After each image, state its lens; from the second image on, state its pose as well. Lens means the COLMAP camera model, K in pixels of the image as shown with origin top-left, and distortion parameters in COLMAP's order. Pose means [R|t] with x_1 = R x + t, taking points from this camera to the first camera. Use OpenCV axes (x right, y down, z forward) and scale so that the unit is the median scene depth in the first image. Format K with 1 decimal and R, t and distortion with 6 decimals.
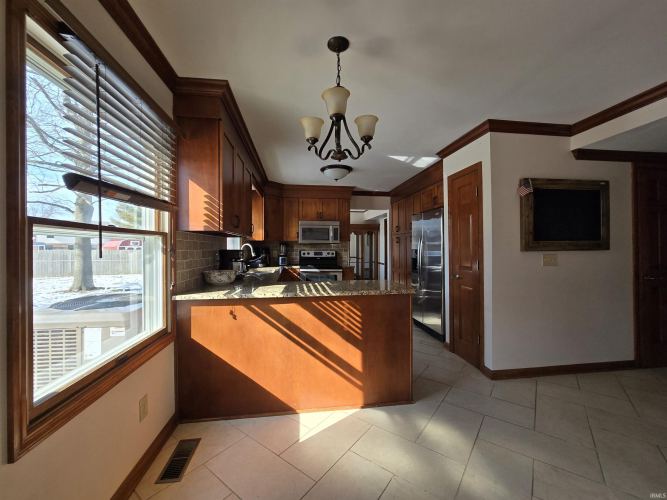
lens RADIAL K [[273.4, 0, 332.6], [0, 273.4, 245.5], [0, 0, 1]] dist [-0.002673, -0.000091]
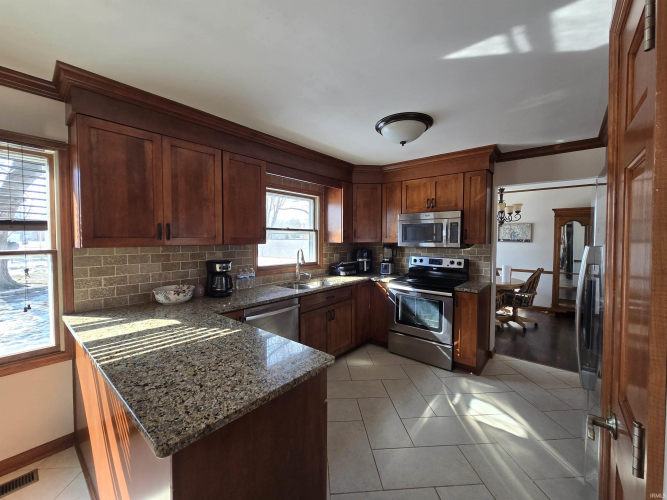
lens RADIAL K [[273.4, 0, 332.8], [0, 273.4, 247.8], [0, 0, 1]] dist [-0.002673, -0.000091]
pose [[0.667026, 0.032056, -0.744344, 0.318918], [0.002256, 0.998982, 0.045045, -0.039737], [0.745031, -0.031725, 0.666275, 0.444898]]
